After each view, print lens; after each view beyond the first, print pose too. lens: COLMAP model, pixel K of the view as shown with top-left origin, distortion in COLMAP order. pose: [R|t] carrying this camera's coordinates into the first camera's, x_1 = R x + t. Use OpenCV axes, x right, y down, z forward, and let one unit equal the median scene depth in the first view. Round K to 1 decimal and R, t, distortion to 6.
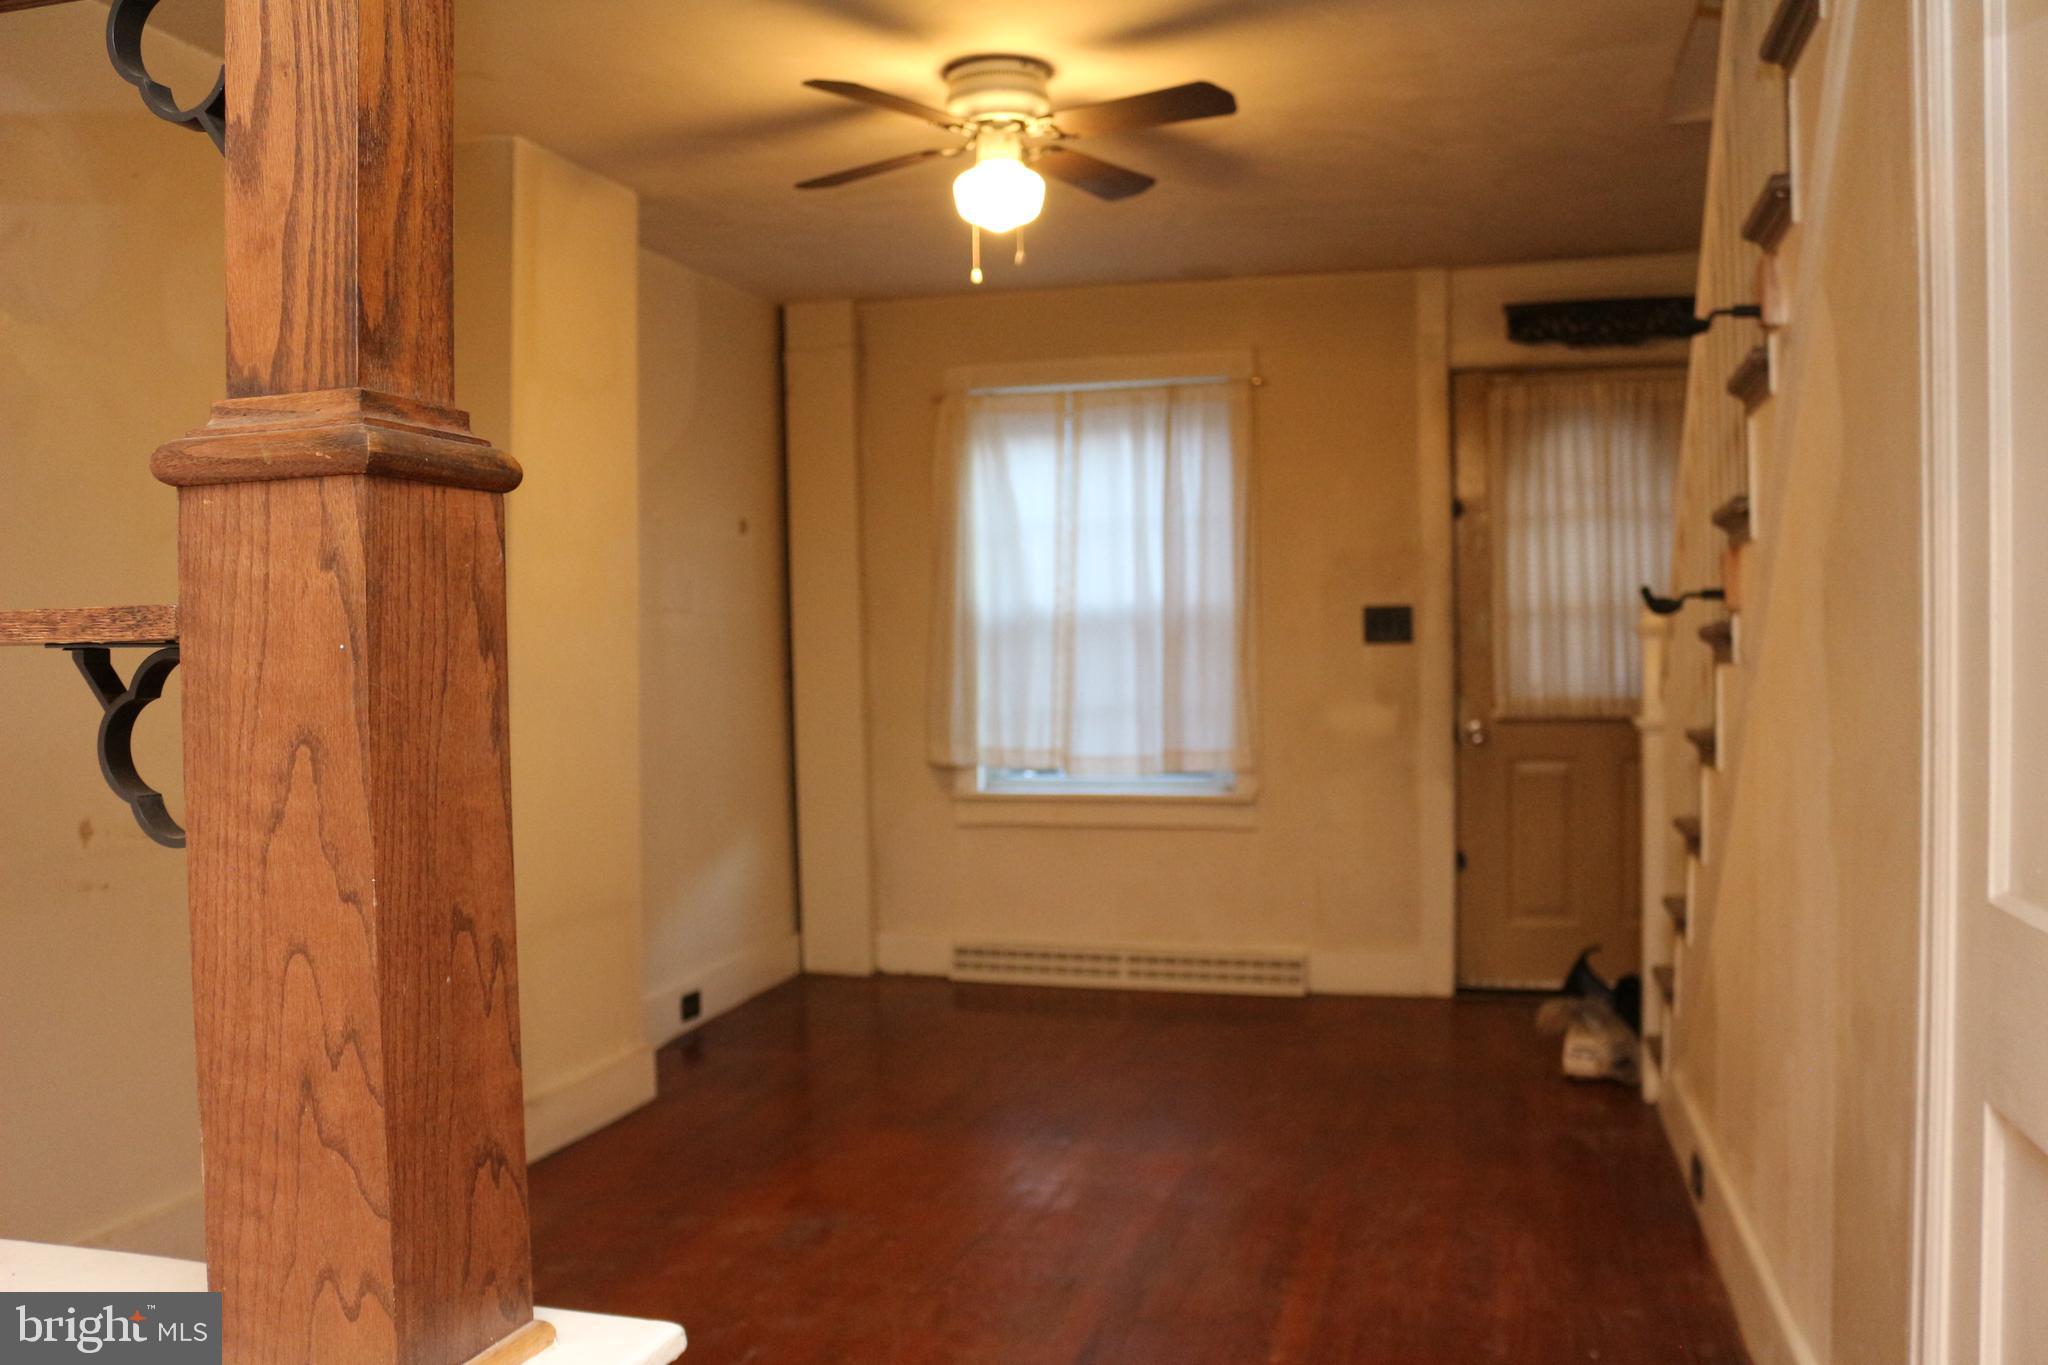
lens RADIAL K [[1700.5, 0, 1025.3], [0, 1700.5, 696.5], [0, 0, 1]] dist [-0.127732, -0.002301]
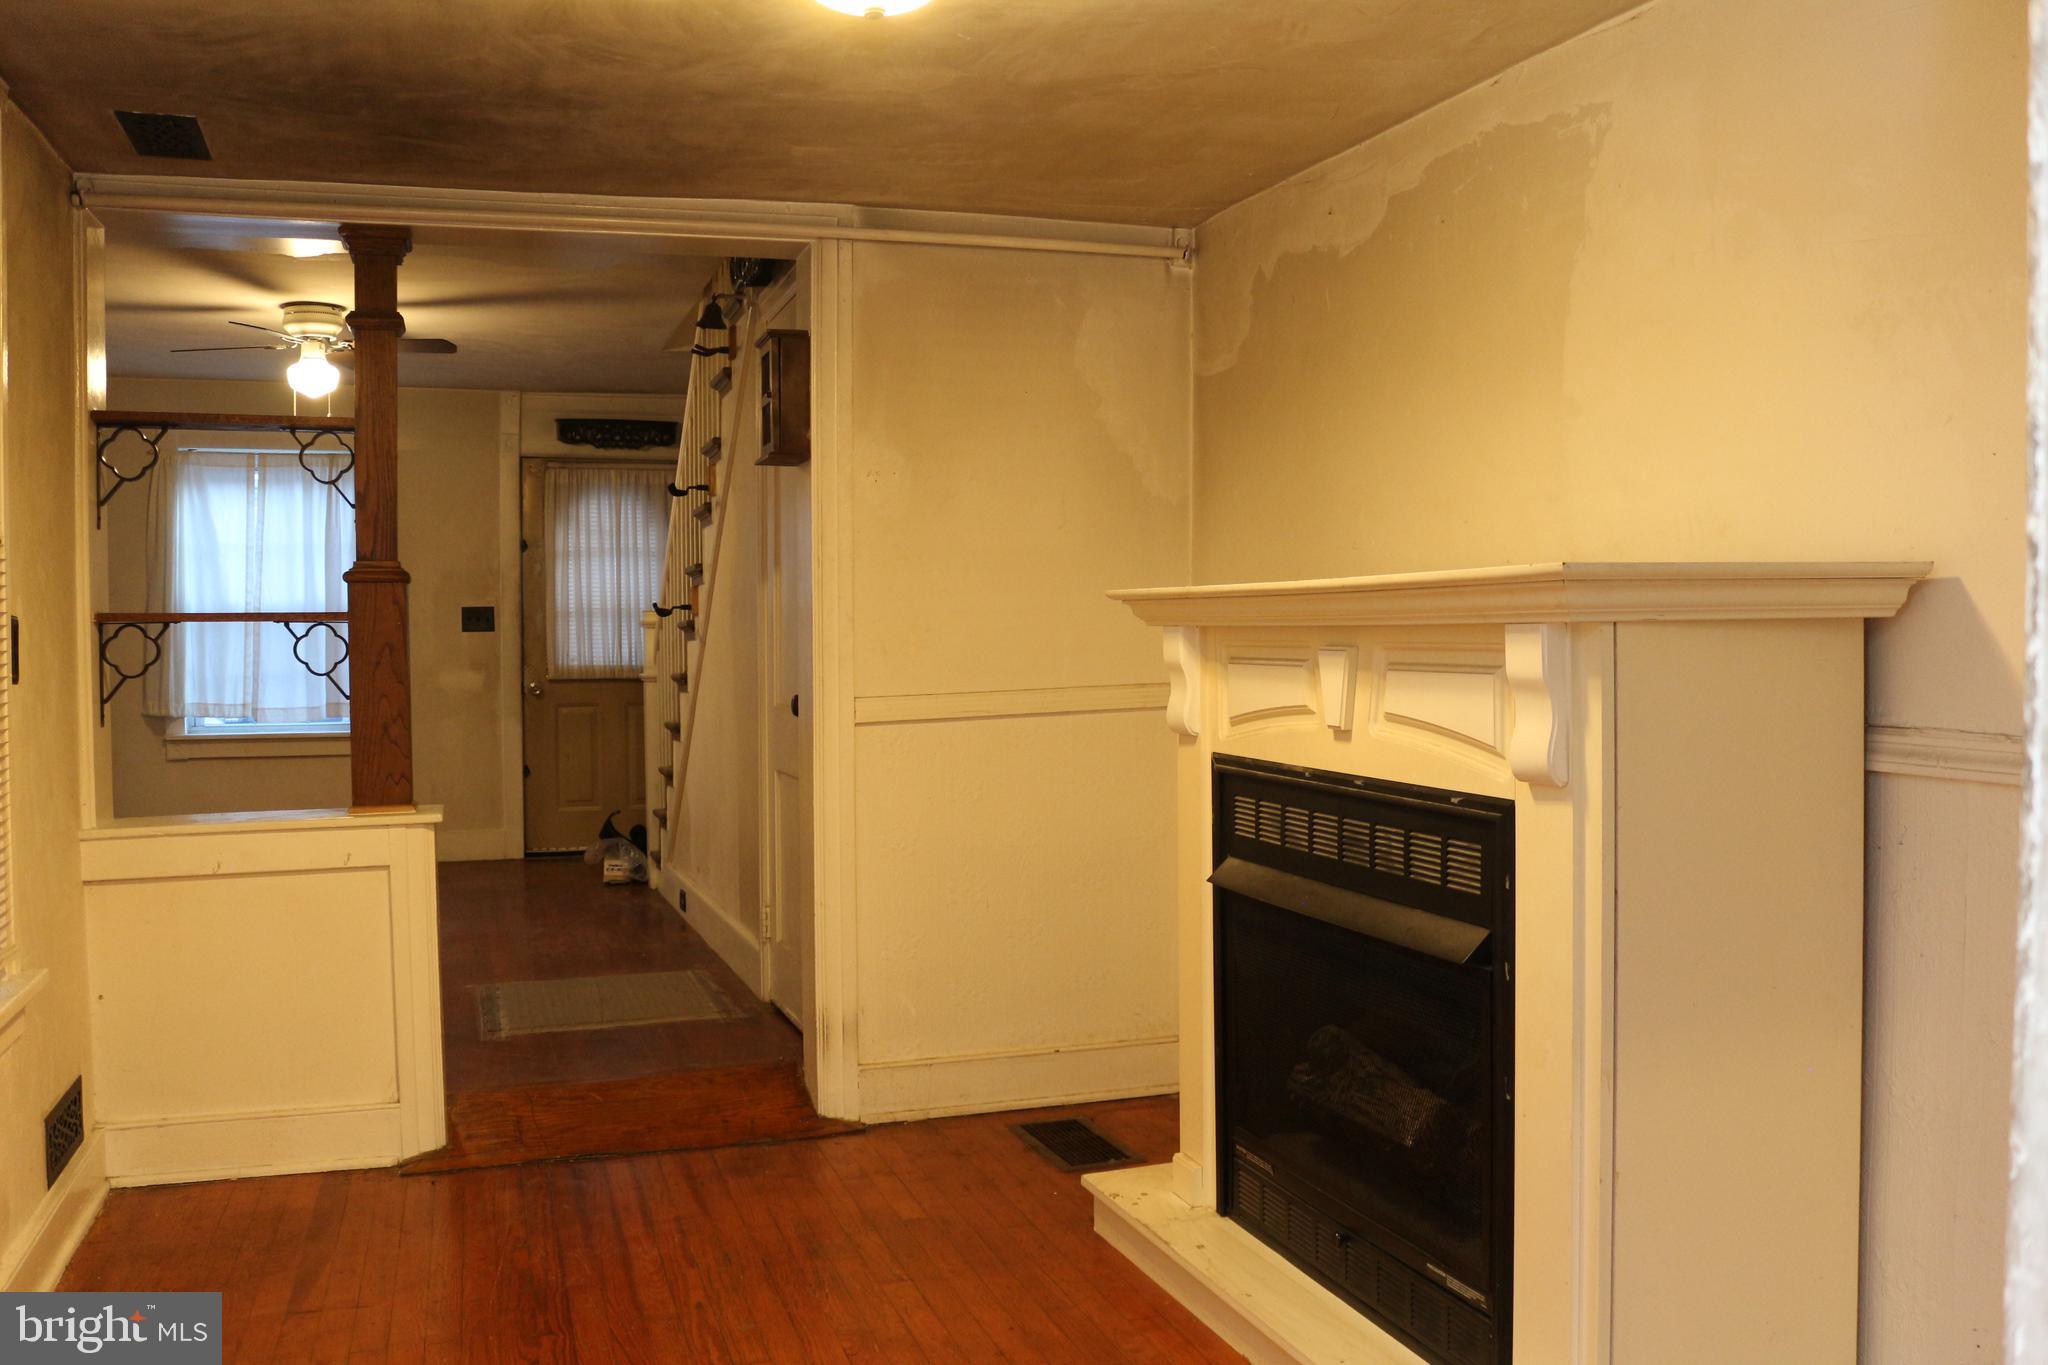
lens RADIAL K [[1691.6, 0, 1024.0], [0, 1691.6, 682.5], [0, 0, 1]] dist [-0.164704, 0.142270]
pose [[0.825046, -0.004735, 0.565045, -0.239181], [0.007469, 0.999969, -0.002528, 0.023327], [-0.565016, 0.006306, 0.825056, -0.547052]]
